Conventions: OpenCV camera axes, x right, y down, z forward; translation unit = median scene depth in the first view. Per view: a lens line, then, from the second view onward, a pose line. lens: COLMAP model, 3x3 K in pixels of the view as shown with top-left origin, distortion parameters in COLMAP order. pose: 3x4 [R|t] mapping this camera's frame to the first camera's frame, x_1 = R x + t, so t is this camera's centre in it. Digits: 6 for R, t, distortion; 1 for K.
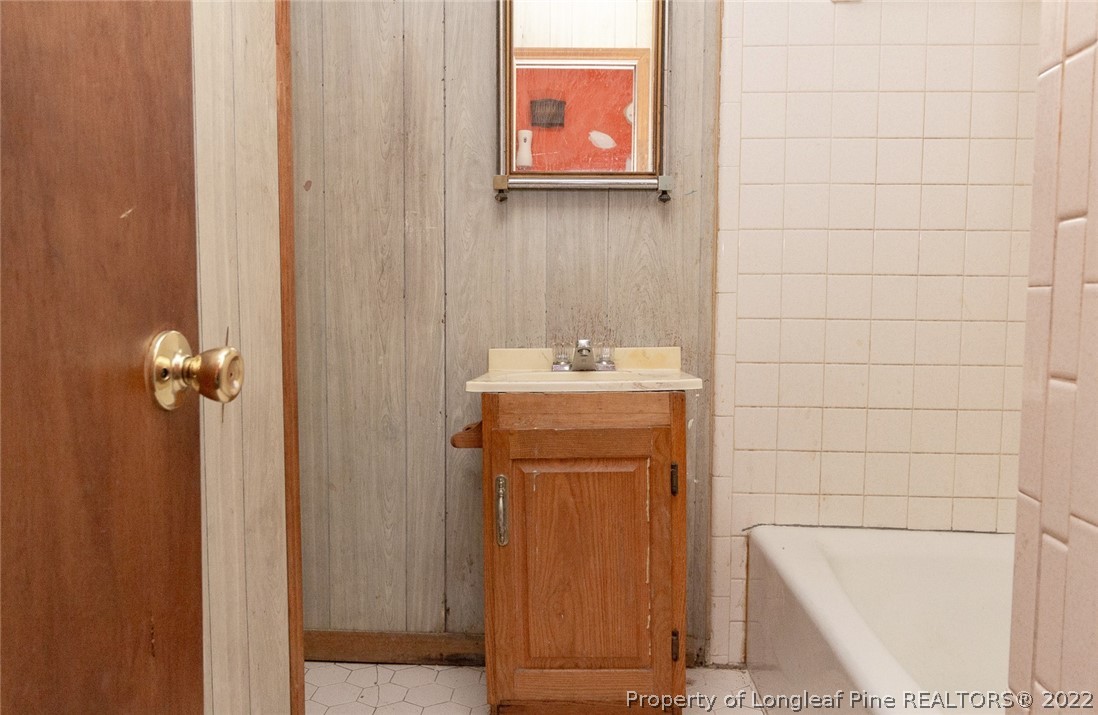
lens RADIAL K [[867.7, 0, 549.6], [0, 867.7, 357.3], [0, 0, 1]] dist [0.006492, -0.001692]
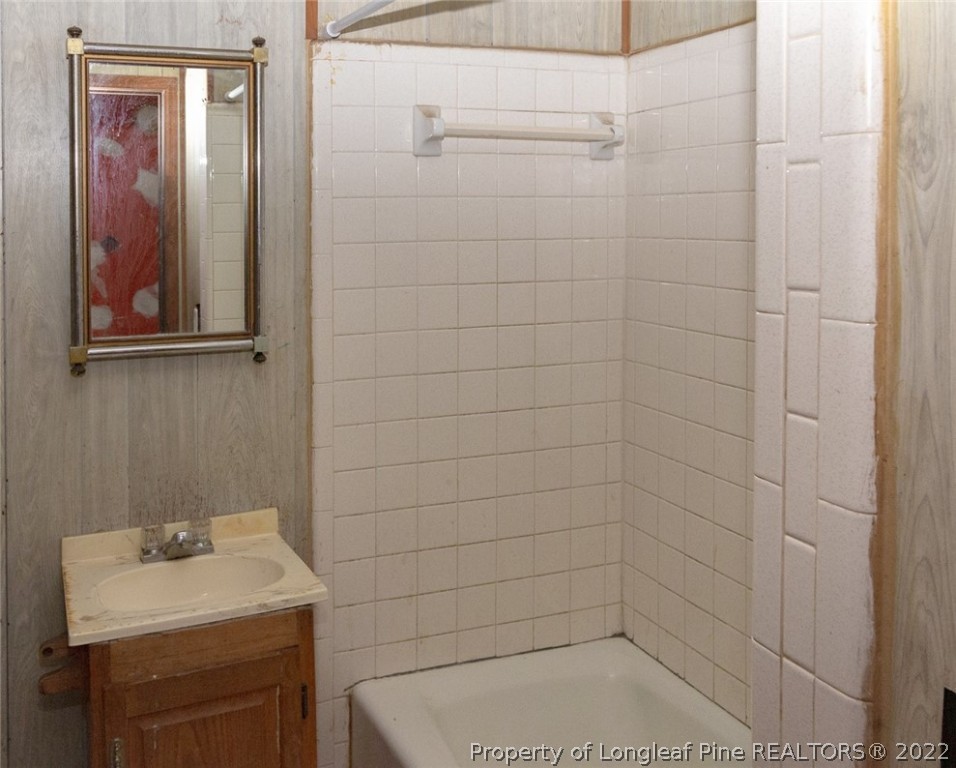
lens RADIAL K [[927.9, 0, 477.8], [0, 927.9, 384.1], [0, 0, 1]] dist [-0.007468, 0.000000]
pose [[0.917107, -0.015973, 0.398321, -0.052076], [0.038150, 0.998128, -0.047810, -0.097752], [-0.396812, 0.059043, 0.915999, -0.015991]]
